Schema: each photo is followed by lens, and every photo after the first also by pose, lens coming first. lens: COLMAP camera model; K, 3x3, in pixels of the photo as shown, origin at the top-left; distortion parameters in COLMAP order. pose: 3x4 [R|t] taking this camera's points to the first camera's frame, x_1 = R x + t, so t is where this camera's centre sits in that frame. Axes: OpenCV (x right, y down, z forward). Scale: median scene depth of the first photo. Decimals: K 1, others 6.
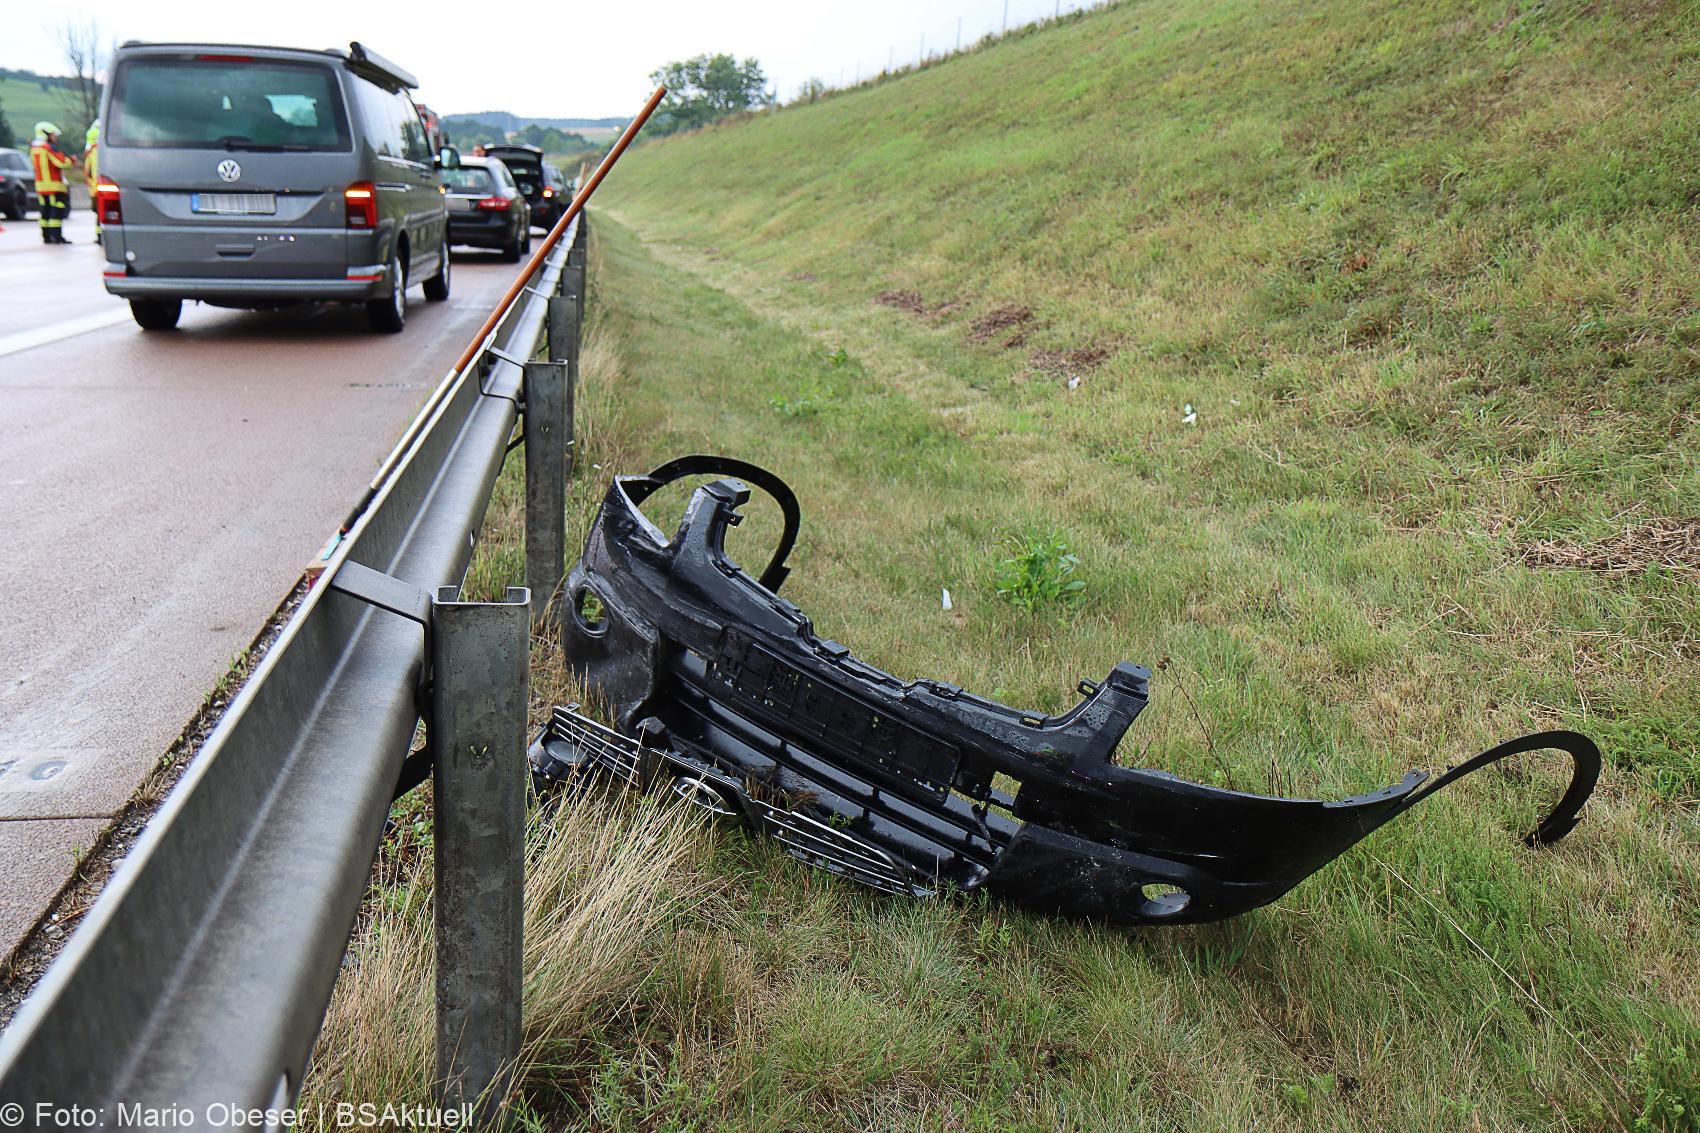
lens RADIAL K [[2452.5, 0, 850.0], [0, 2452.5, 566.5], [0, 0, 1]] dist [0.113401, 0.002265]
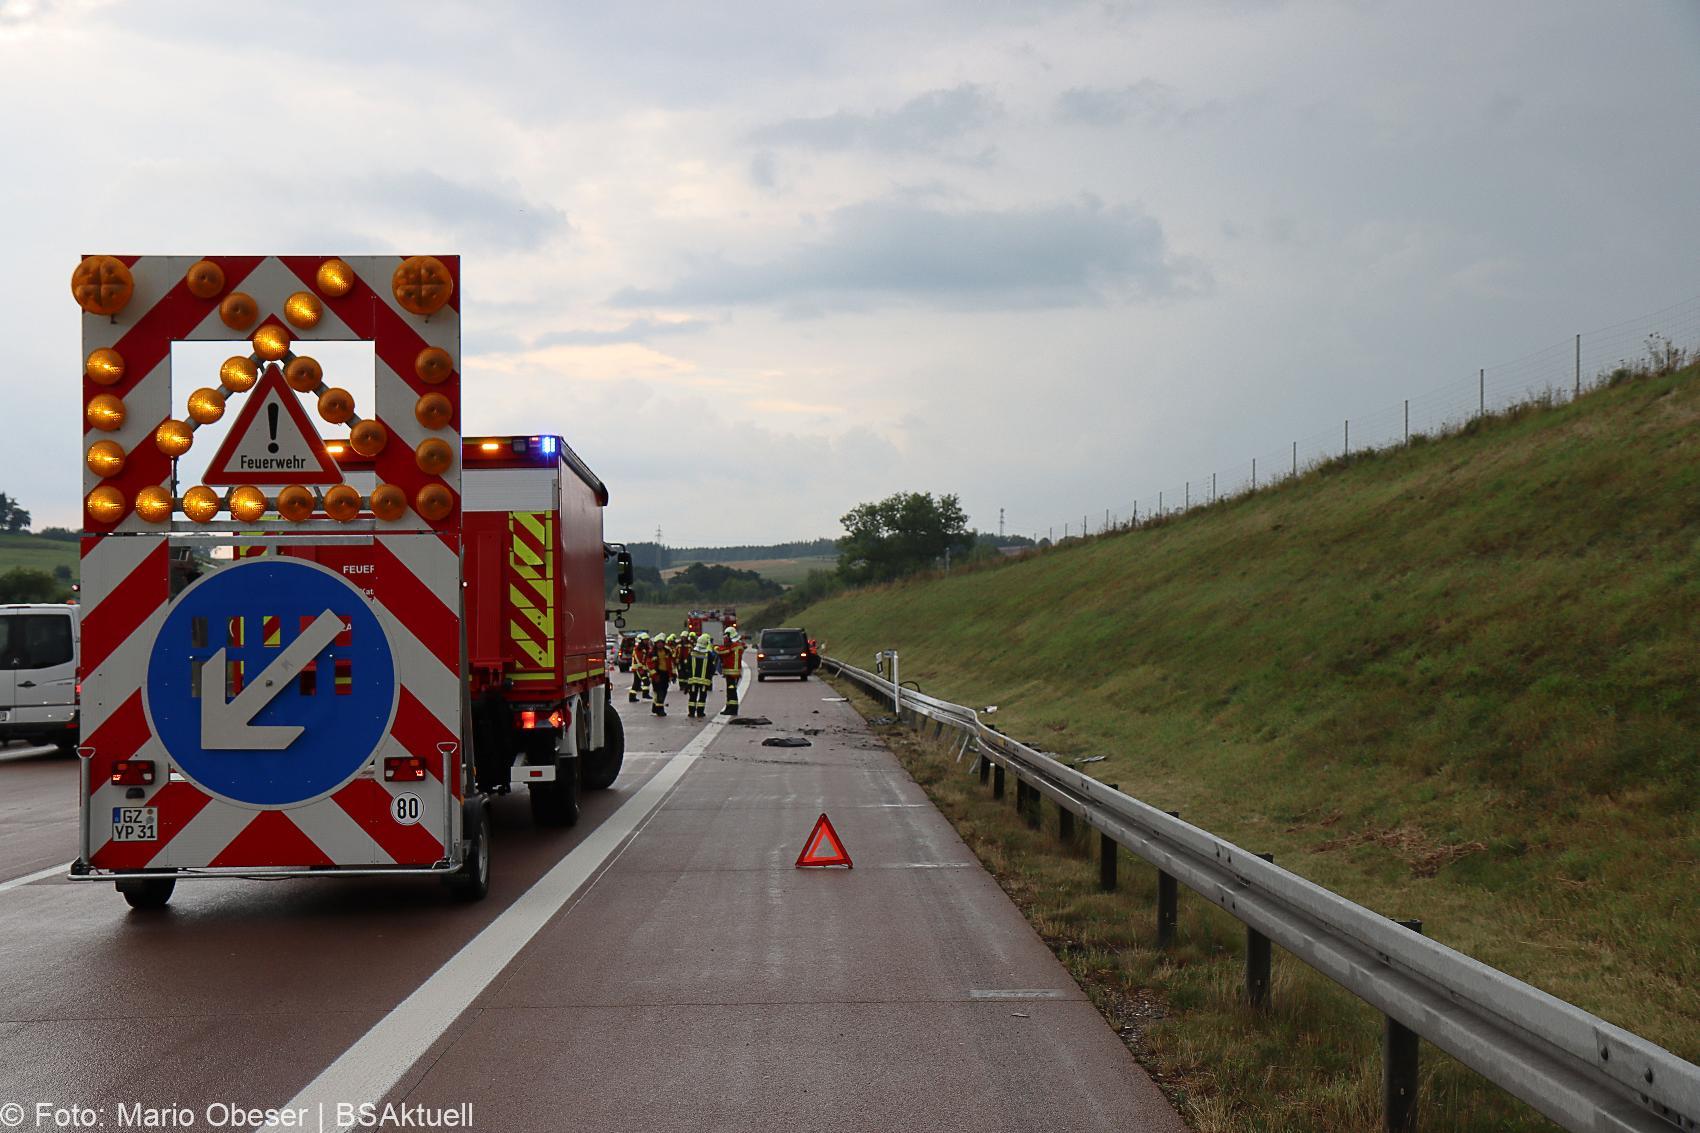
lens RADIAL K [[1920.7, 0, 850.0], [0, 1920.7, 566.5], [0, 0, 1]] dist [0.003533, -0.001994]
pose [[0.995139, -0.046241, -0.086946, -0.015098], [0.028962, 0.981279, -0.190400, -0.041487], [0.094123, 0.186957, 0.977849, 0.284509]]
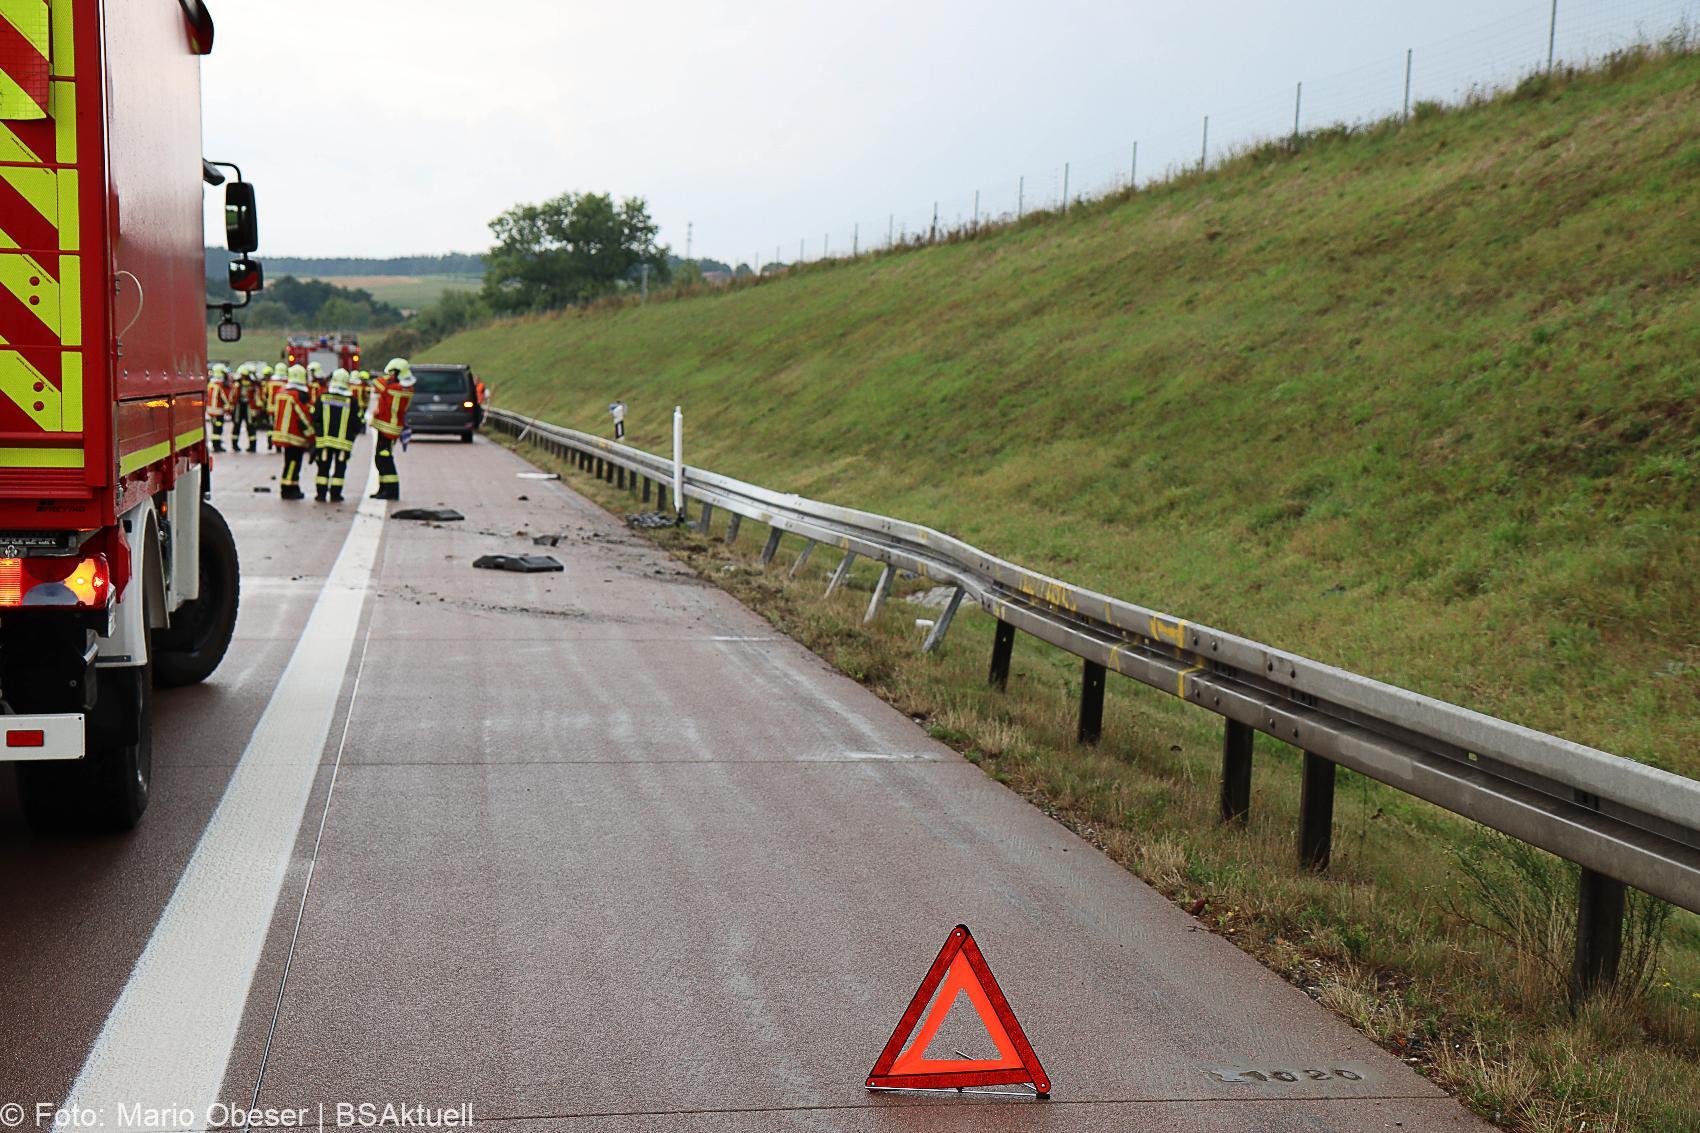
lens RADIAL K [[2452.5, 0, 850.0], [0, 2452.5, 566.5], [0, 0, 1]] dist [0.113401, 0.002265]
pose [[0.998357, -0.015240, 0.055232, -0.018930], [0.019566, 0.996711, -0.078646, -0.043891], [-0.053851, 0.079597, 0.995371, 0.299974]]
